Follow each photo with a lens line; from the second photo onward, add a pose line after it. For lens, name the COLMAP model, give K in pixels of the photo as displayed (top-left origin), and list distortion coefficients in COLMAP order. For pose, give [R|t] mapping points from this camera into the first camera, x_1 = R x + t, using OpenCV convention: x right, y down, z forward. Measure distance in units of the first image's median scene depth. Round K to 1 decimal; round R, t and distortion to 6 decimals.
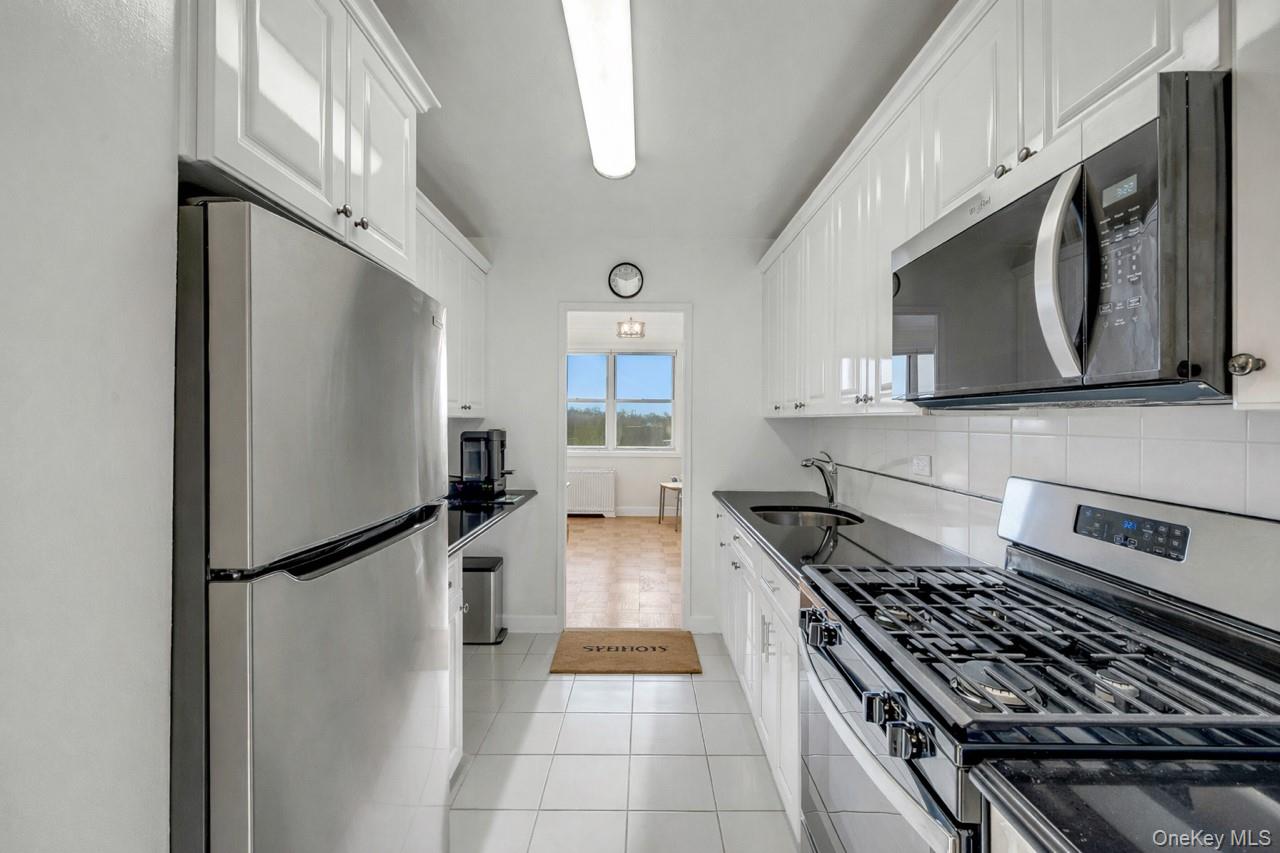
lens RADIAL K [[526.8, 0, 647.3], [0, 526.8, 425.7], [0, 0, 1]] dist [-0.002588, -0.000150]
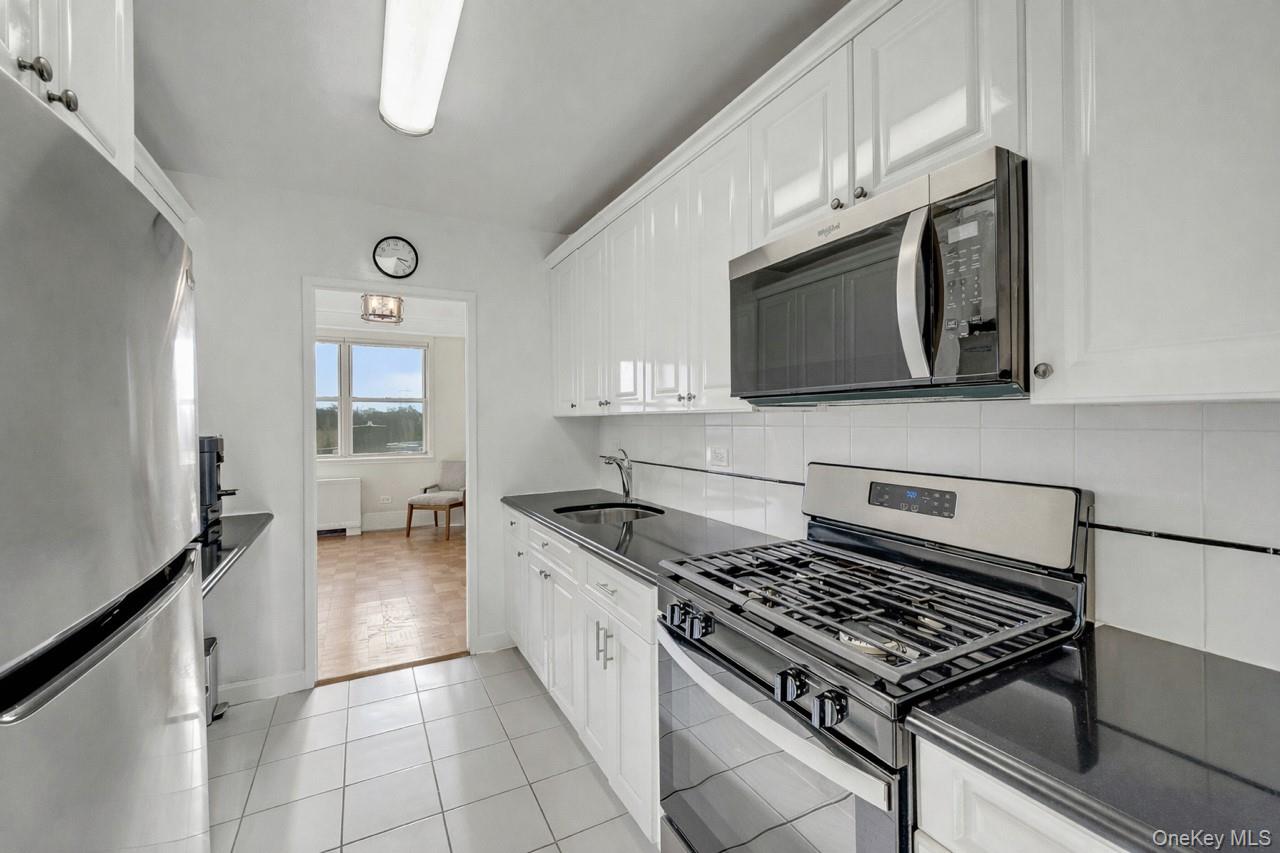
lens RADIAL K [[526.8, 0, 659.9], [0, 526.8, 419.6], [0, 0, 1]] dist [-0.002588, -0.000150]
pose [[0.878518, -0.013919, 0.477506, -0.147417], [0.019039, 0.999801, -0.005885, 0.000686], [-0.477329, 0.014262, 0.878609, 0.094277]]
